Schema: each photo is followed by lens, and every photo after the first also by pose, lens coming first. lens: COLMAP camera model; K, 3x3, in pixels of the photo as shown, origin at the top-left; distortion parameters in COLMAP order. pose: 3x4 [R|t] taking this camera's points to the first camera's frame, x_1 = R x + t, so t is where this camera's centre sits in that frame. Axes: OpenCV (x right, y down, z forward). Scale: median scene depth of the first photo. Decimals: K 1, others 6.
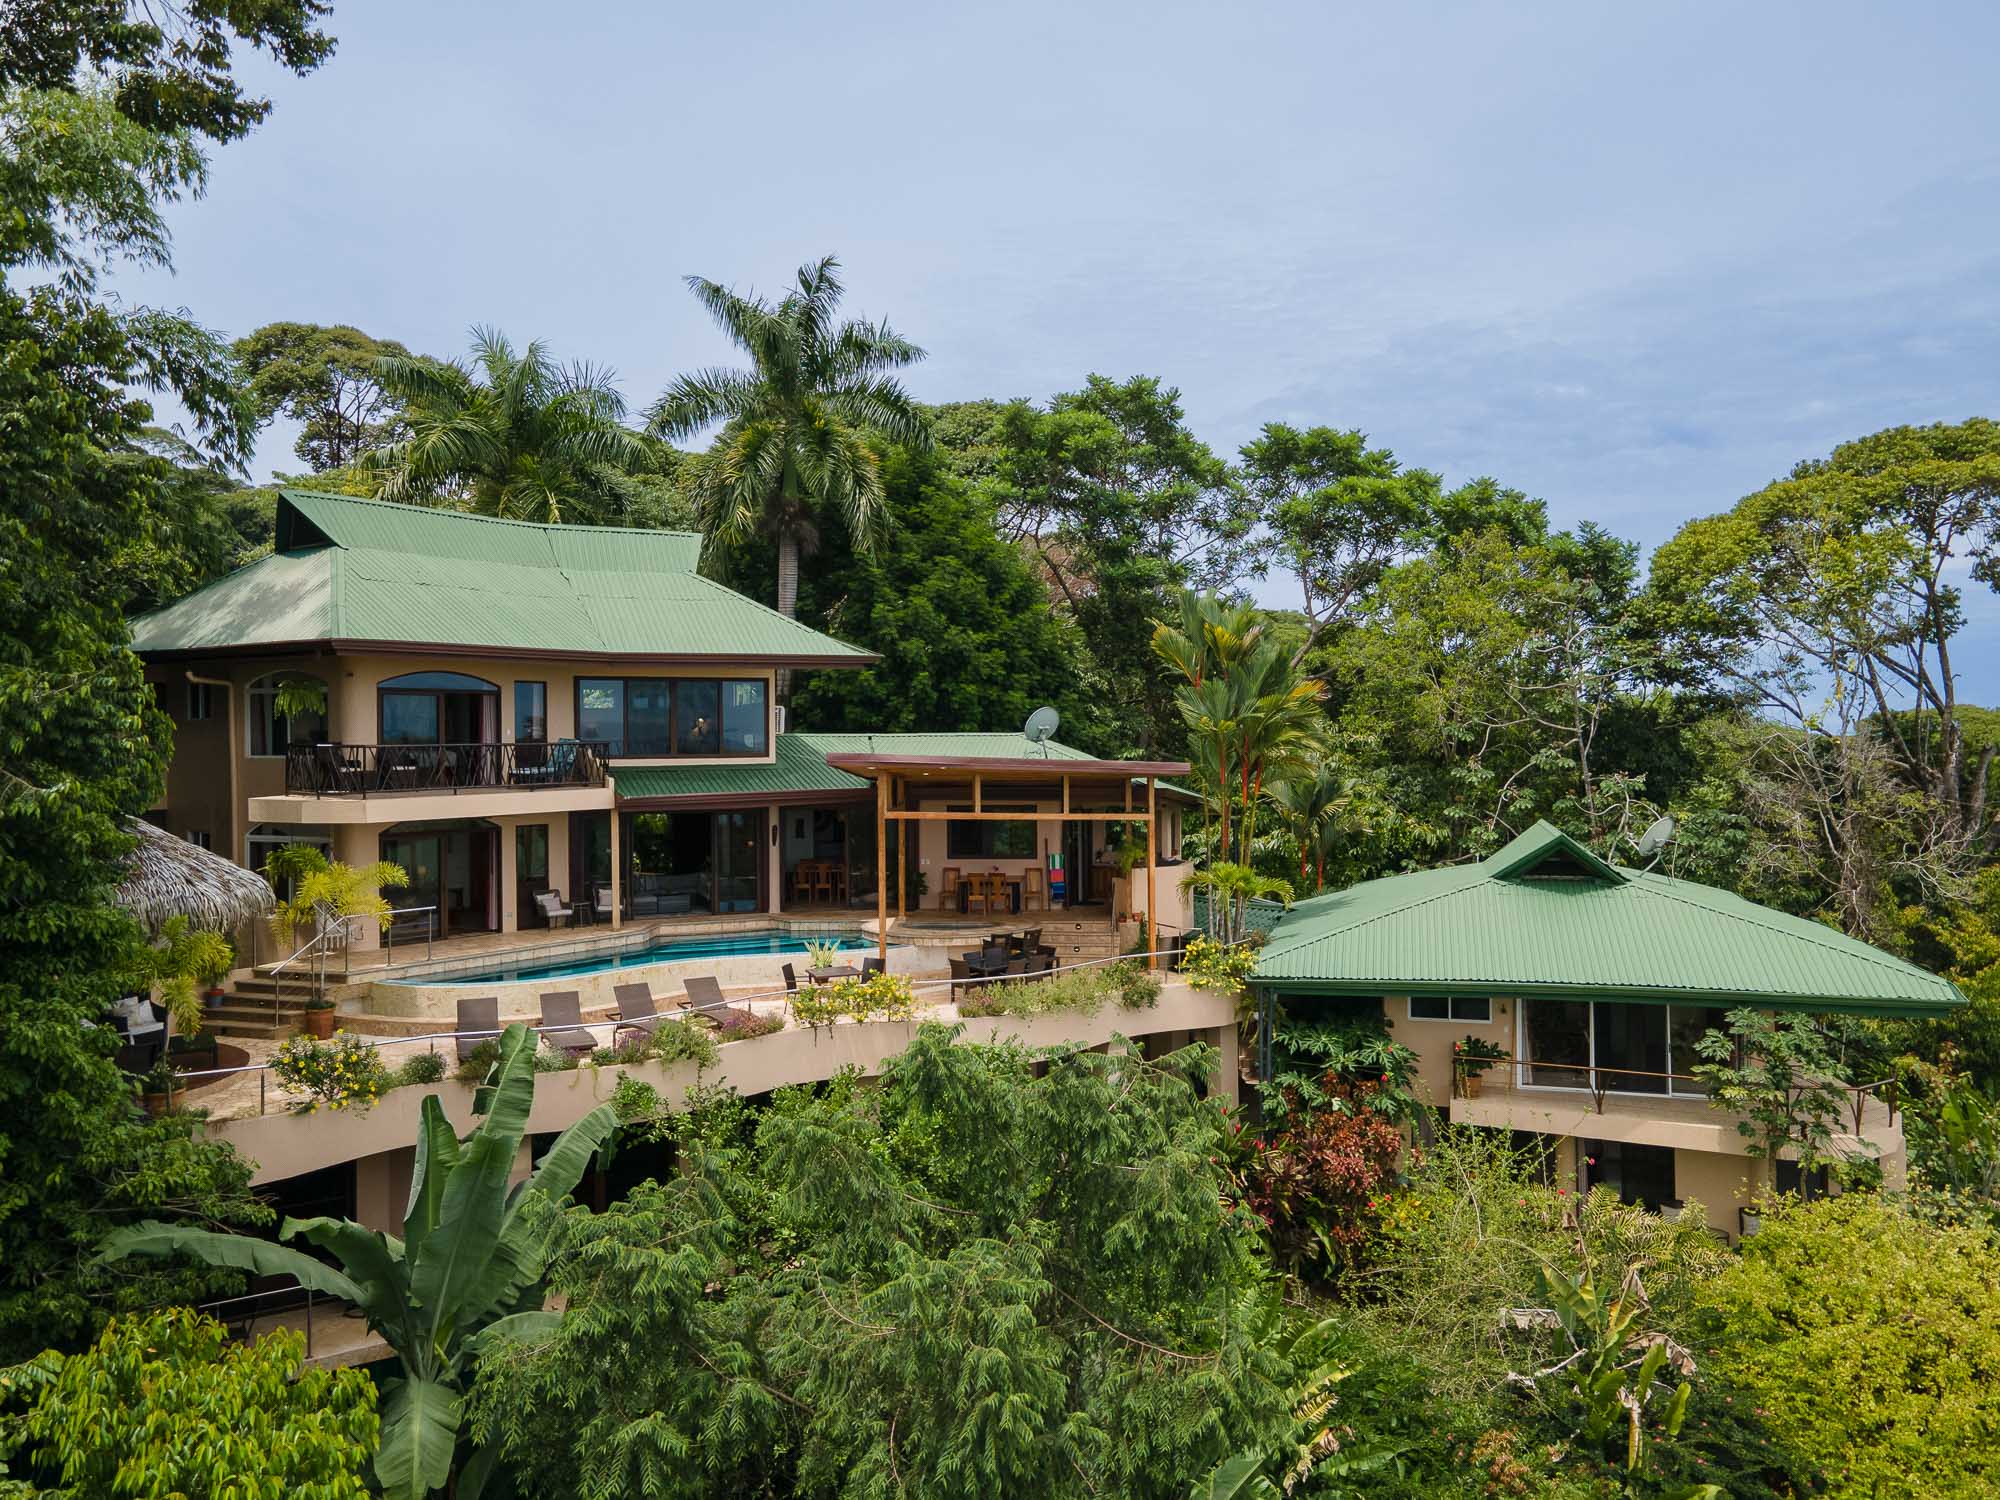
lens RADIAL K [[1462.7, 0, 1000.0], [0, 1462.7, 750.0], [0, 0, 1]] dist [0.035767, 0.000473]
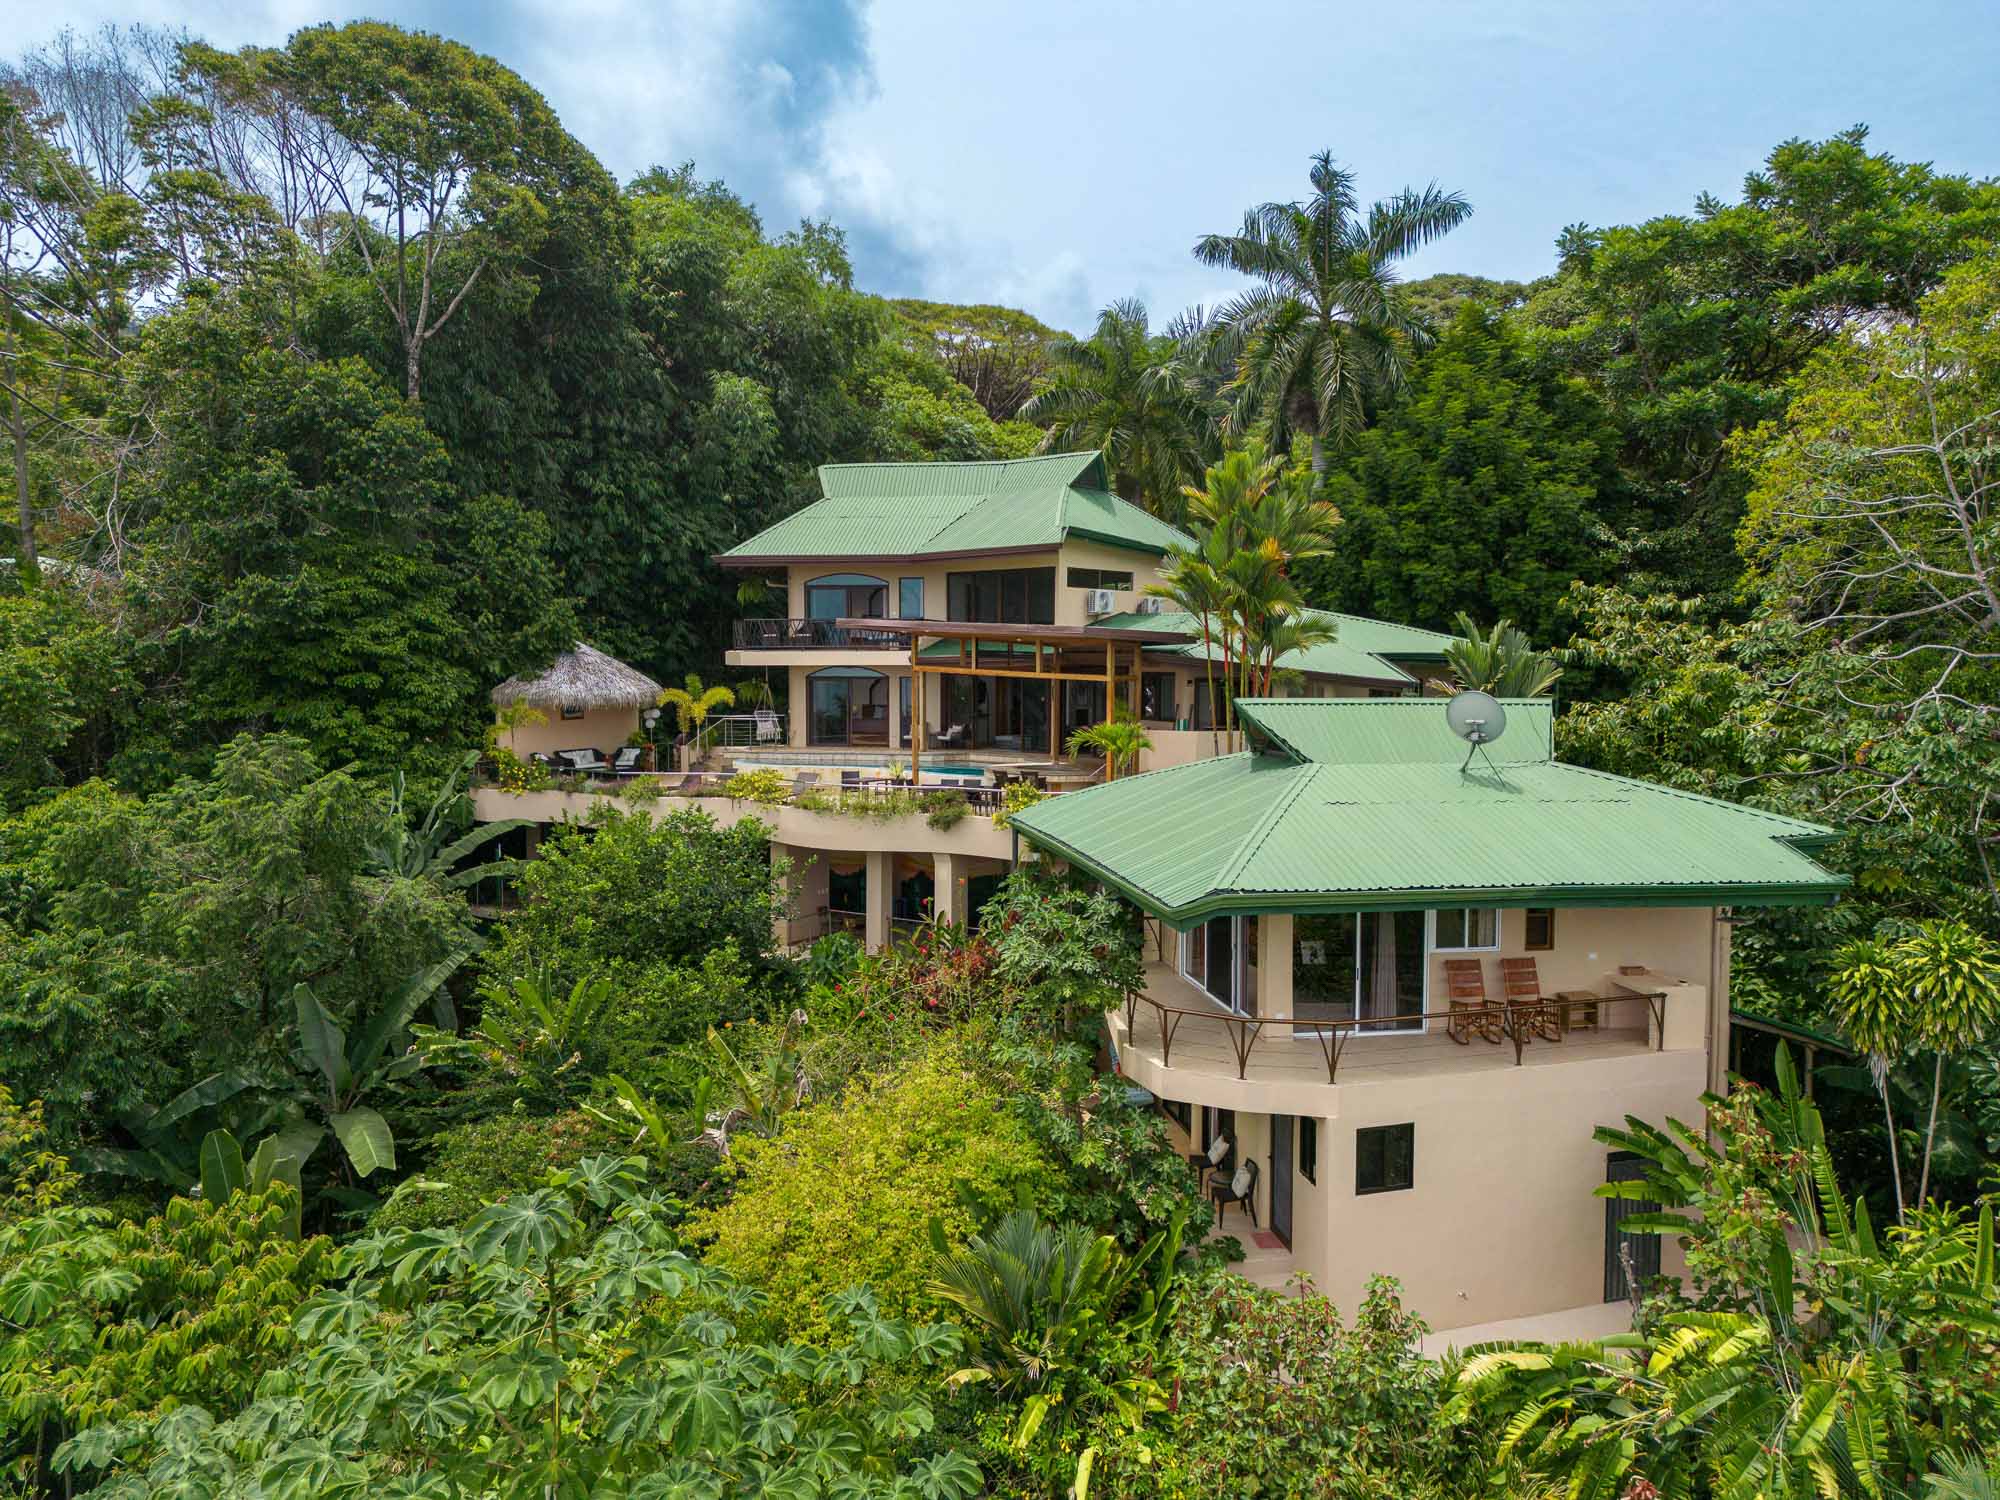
lens RADIAL K [[1412.5, 0, 1000.0], [0, 1412.5, 750.0], [0, 0, 1]] dist [0.083485, -0.089352]
pose [[0.422434, 0.063541, -0.904164, 1.013089], [-0.005938, 0.997712, 0.067341, 0.028997], [0.906374, -0.023078, 0.421844, 0.491440]]
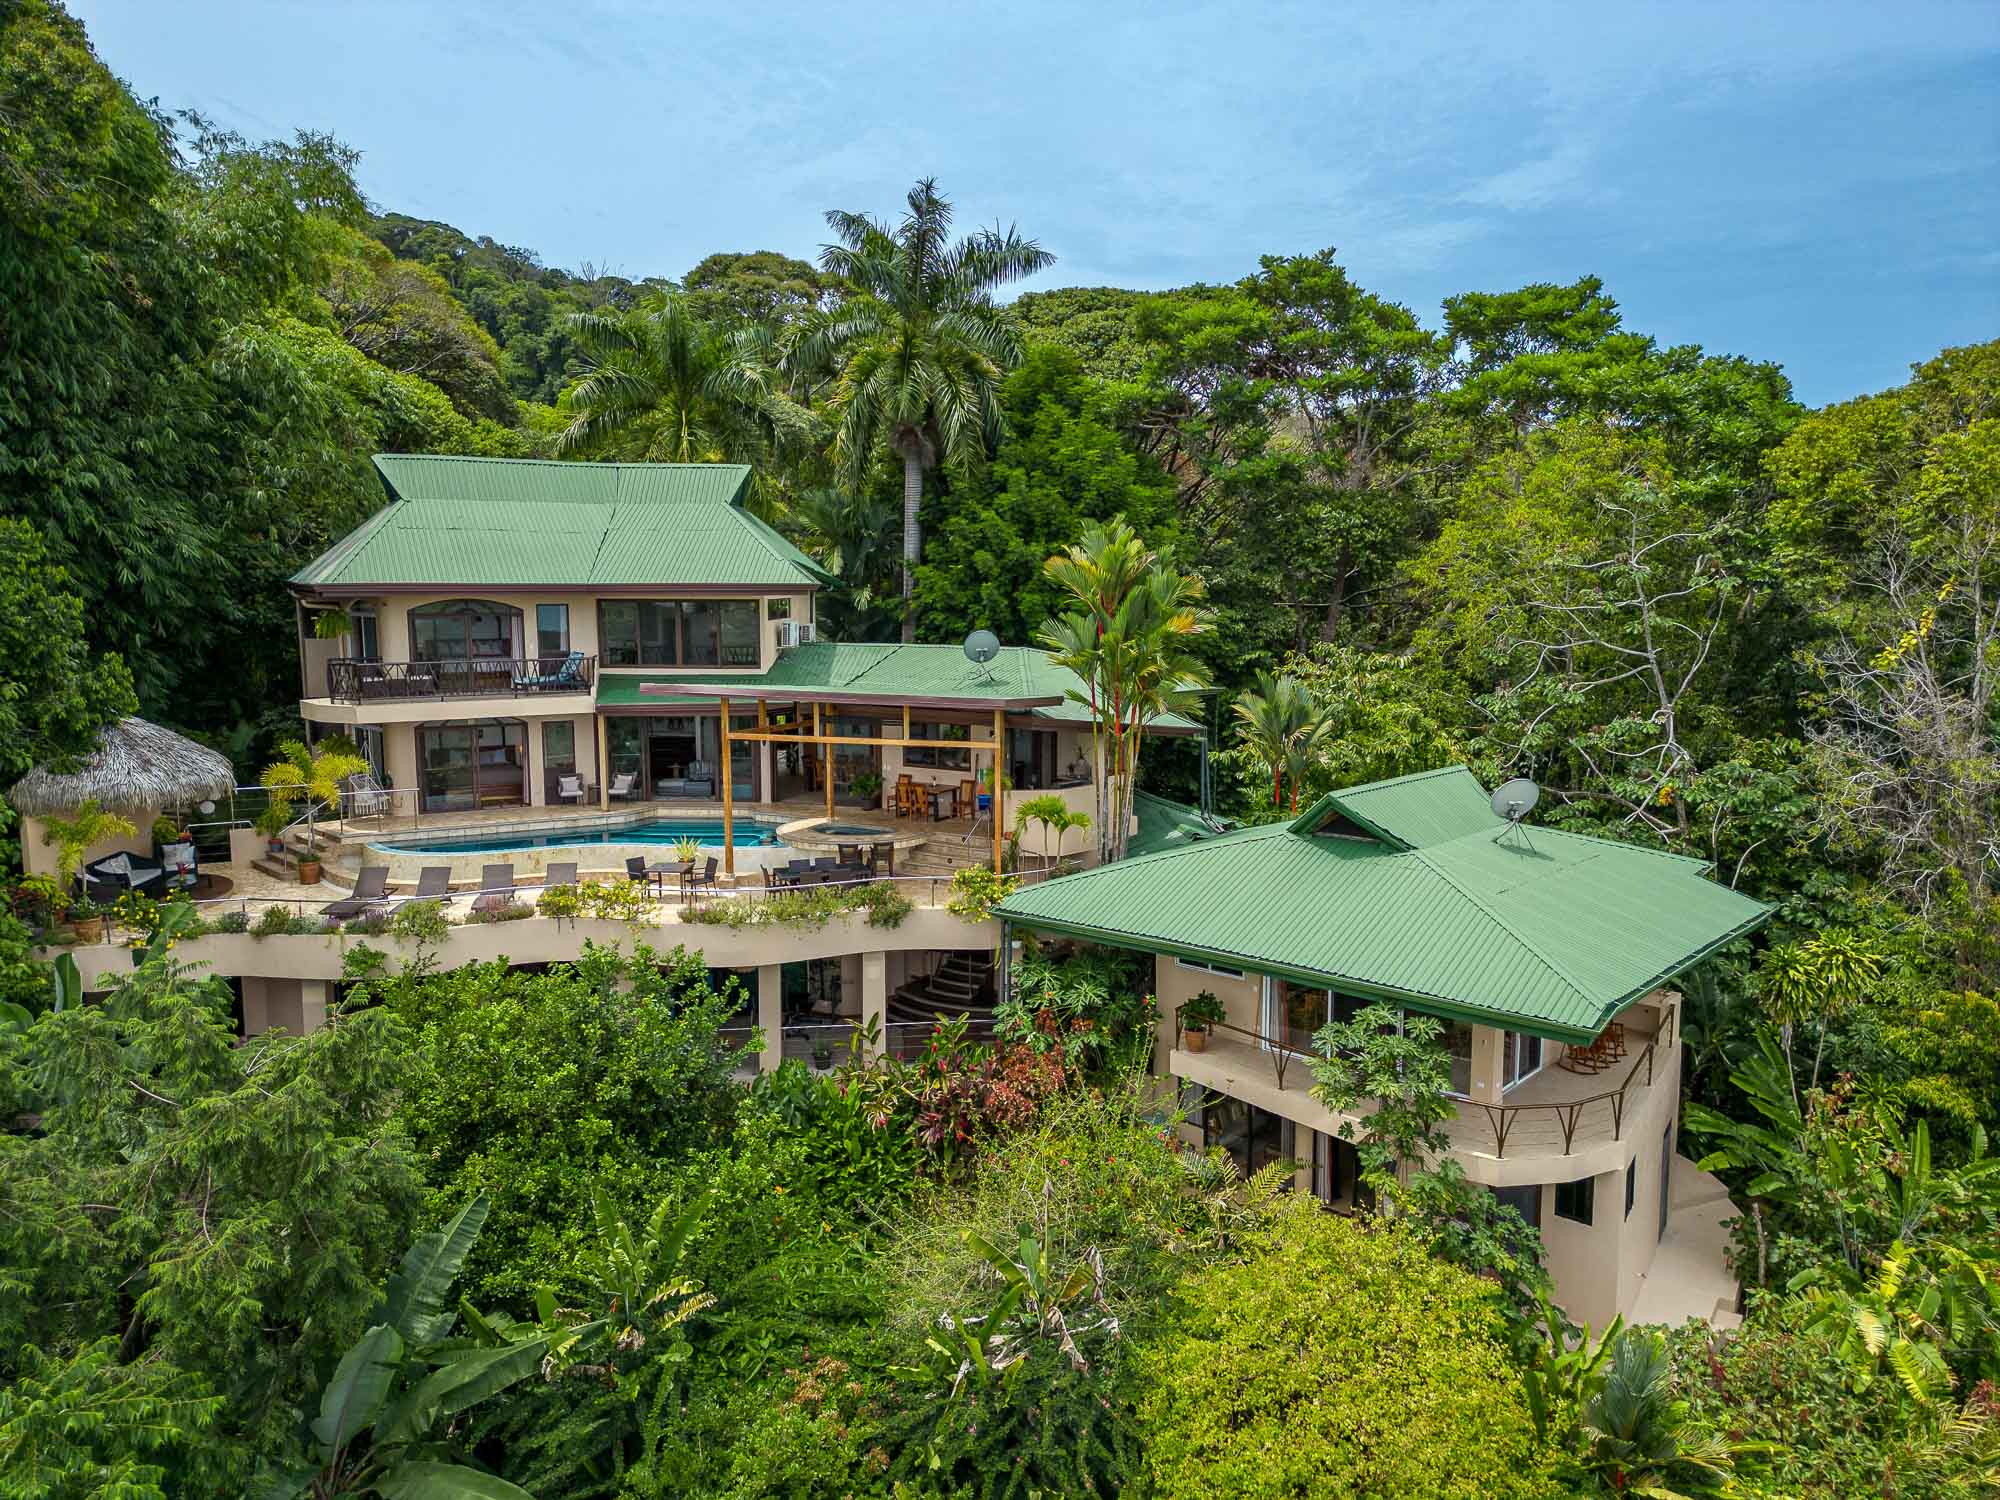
lens RADIAL K [[1412.5, 0, 1000.0], [0, 1412.5, 750.0], [0, 0, 1]] dist [0.083485, -0.089352]
pose [[0.893271, 0.060113, -0.445481, 0.561577], [-0.005994, 0.992523, 0.121913, -0.075549], [0.449479, -0.106231, 0.886952, 0.098787]]
